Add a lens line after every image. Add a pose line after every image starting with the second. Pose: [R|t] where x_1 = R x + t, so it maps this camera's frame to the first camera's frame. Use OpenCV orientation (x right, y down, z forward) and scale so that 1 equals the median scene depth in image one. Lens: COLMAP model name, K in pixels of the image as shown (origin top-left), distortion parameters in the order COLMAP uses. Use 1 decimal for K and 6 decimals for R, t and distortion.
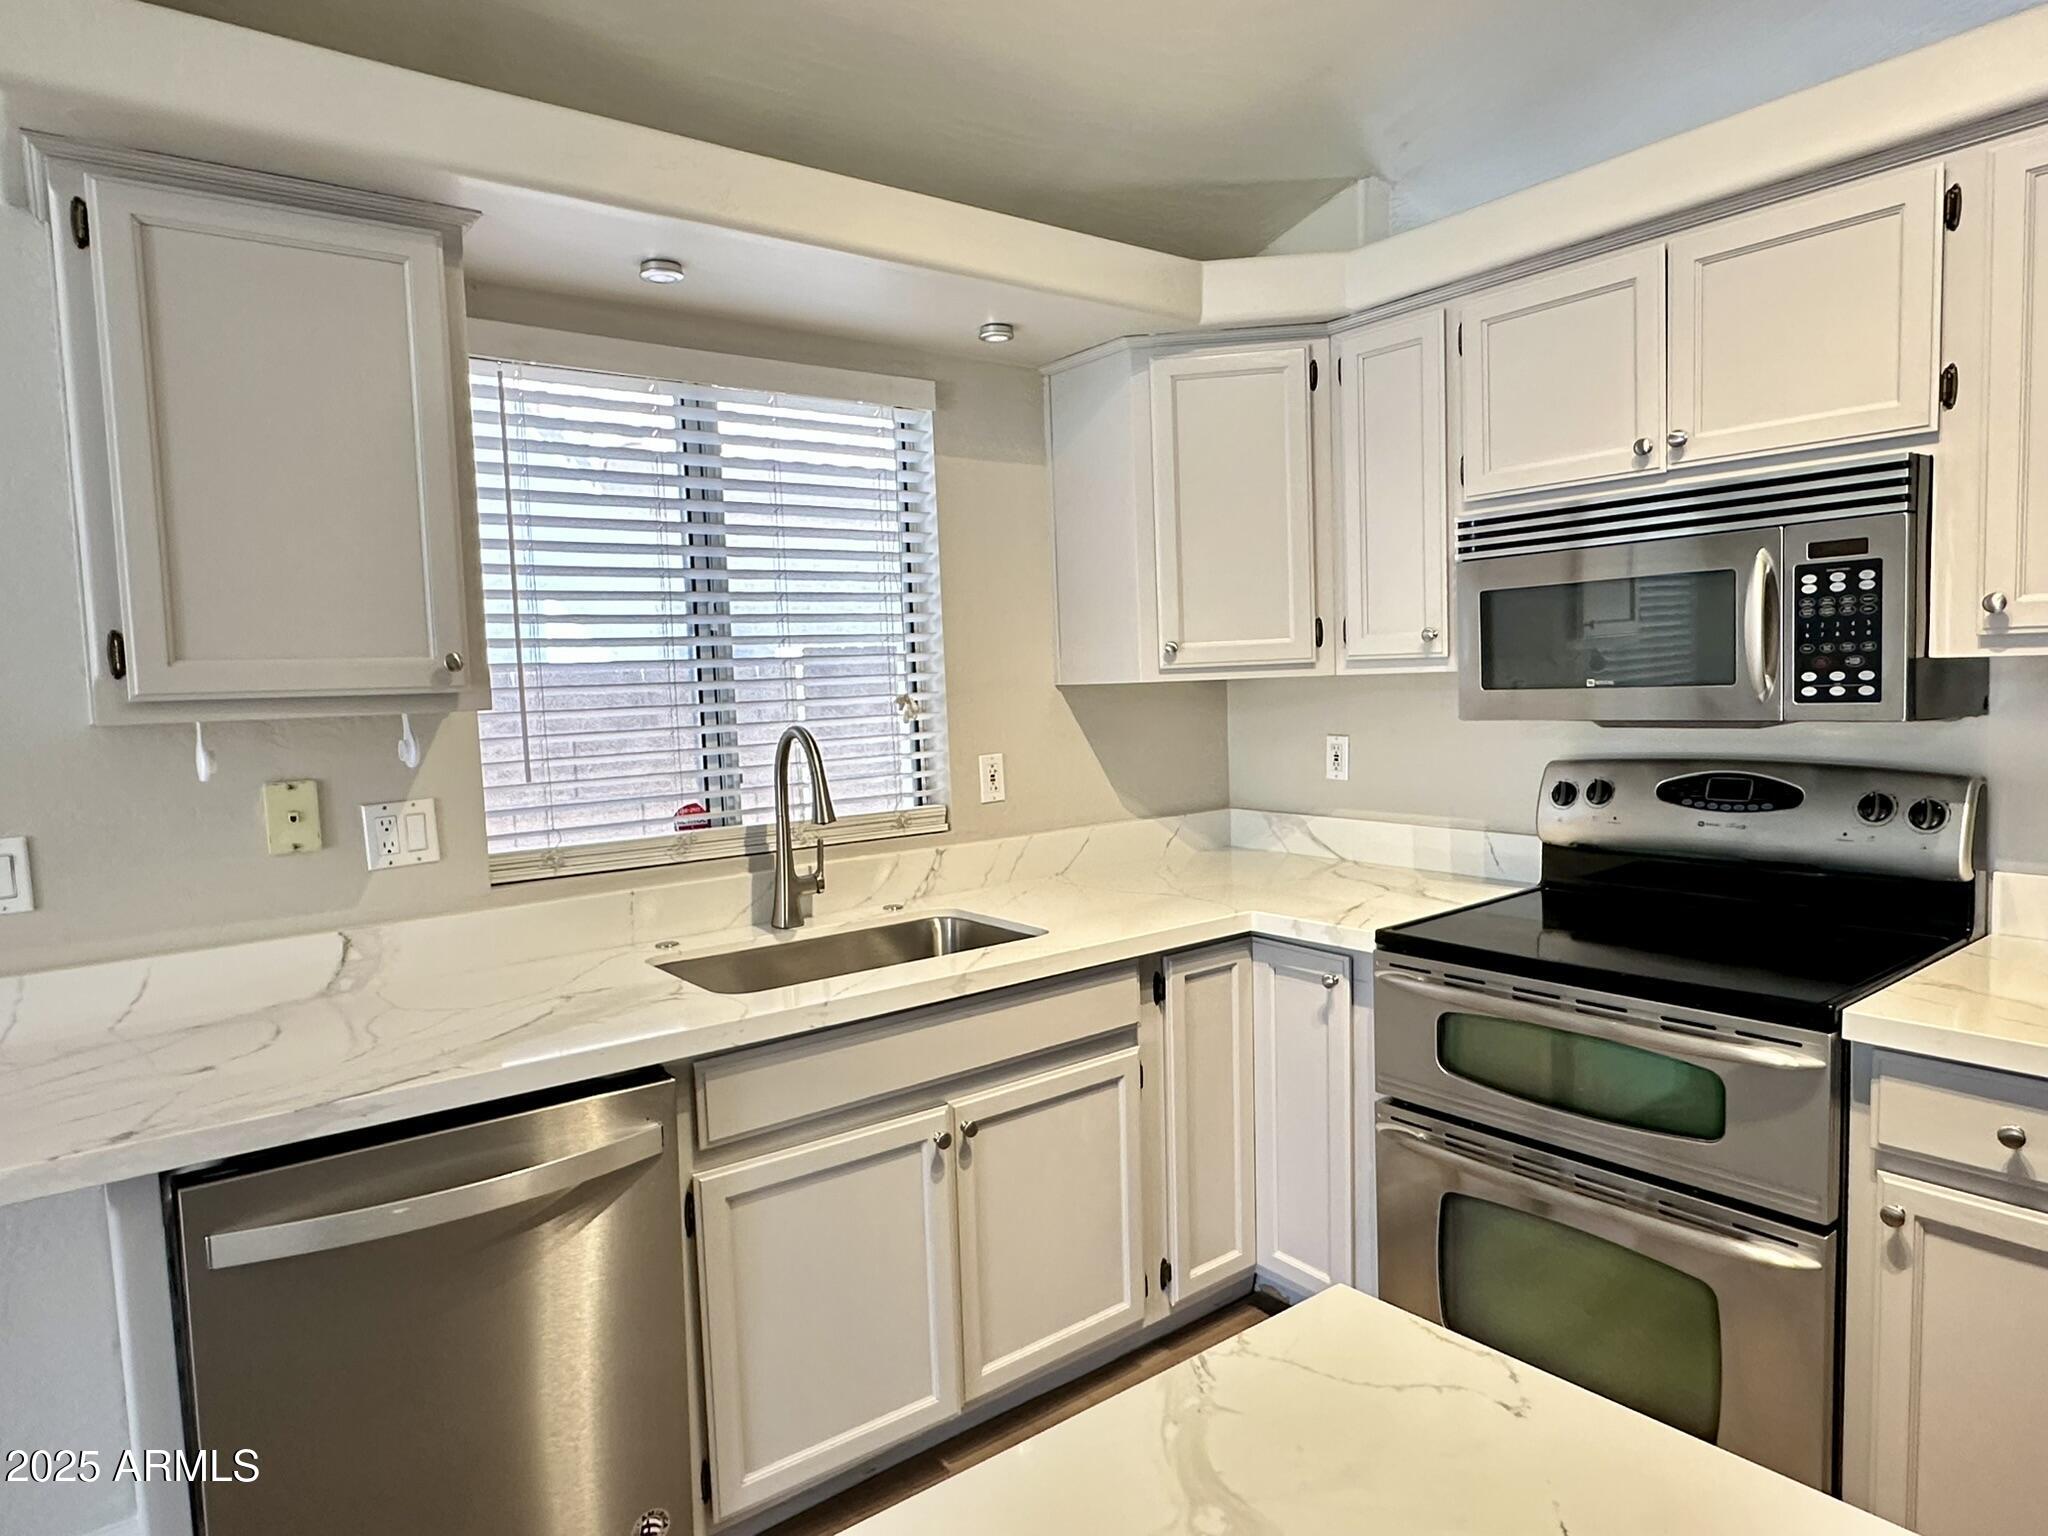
lens RADIAL K [[1230.7, 0, 1022.8], [0, 1230.7, 774.4], [0, 0, 1]] dist [-0.003620, -0.000497]
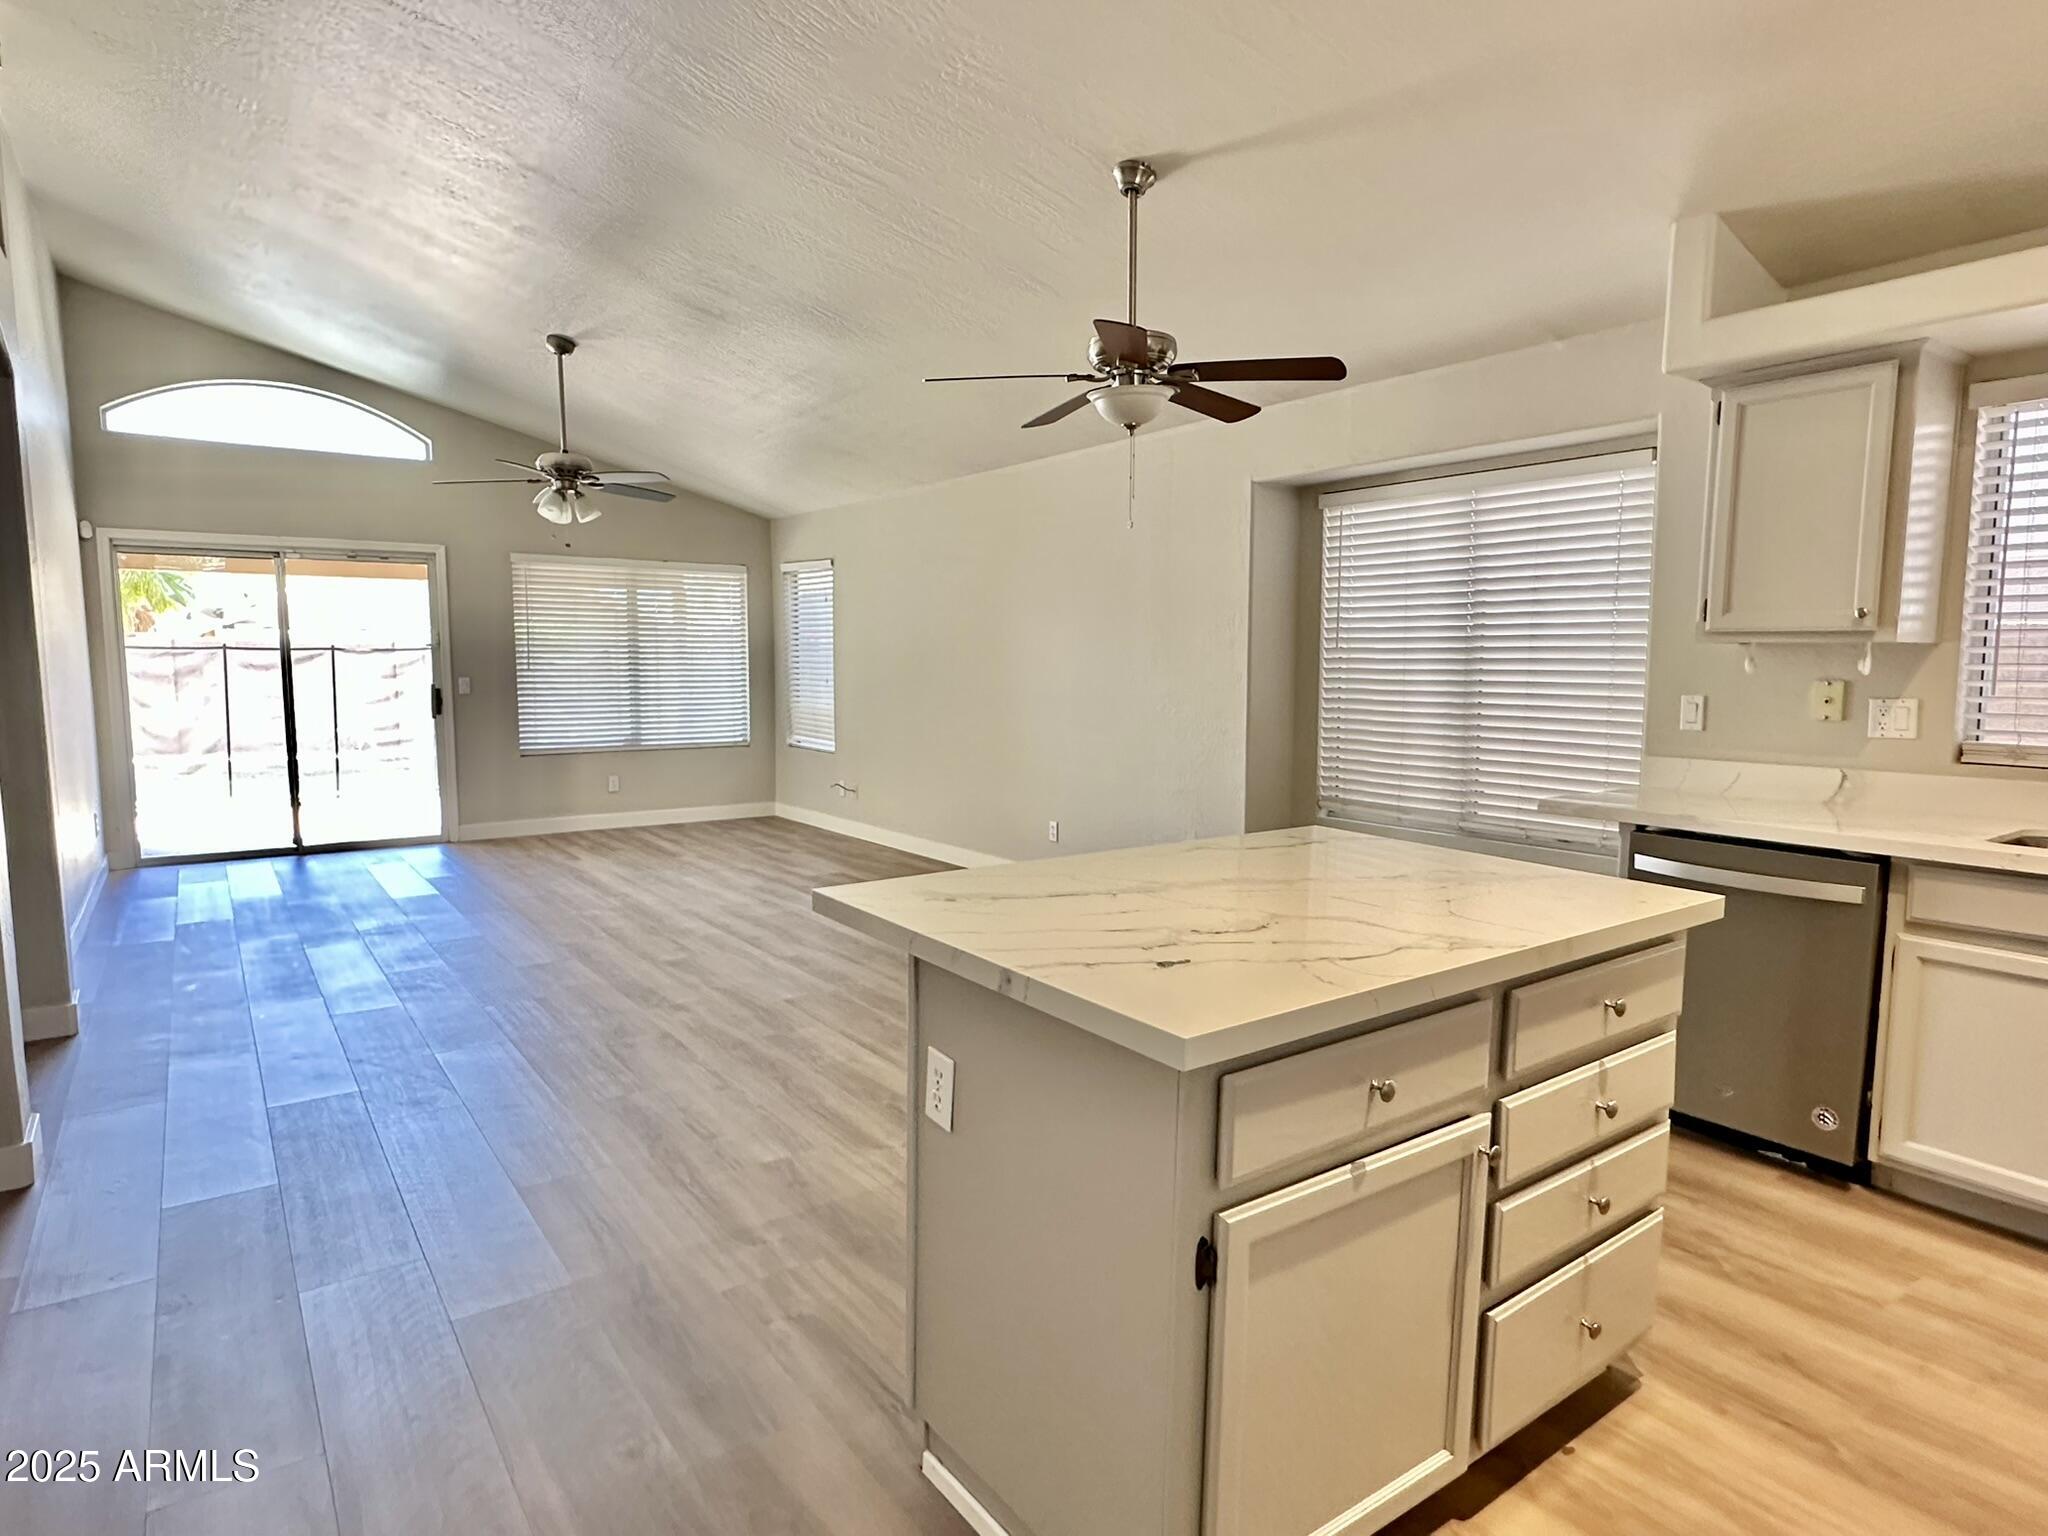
lens RADIAL K [[1141.6, 0, 1017.4], [0, 1141.6, 786.1], [0, 0, 1]] dist [-0.005103, -0.001055]
pose [[-0.035453, 0.148123, -0.988333, 1.068857], [-0.084240, 0.984992, 0.150644, 0.007015], [0.995815, 0.088598, -0.022443, -0.117573]]
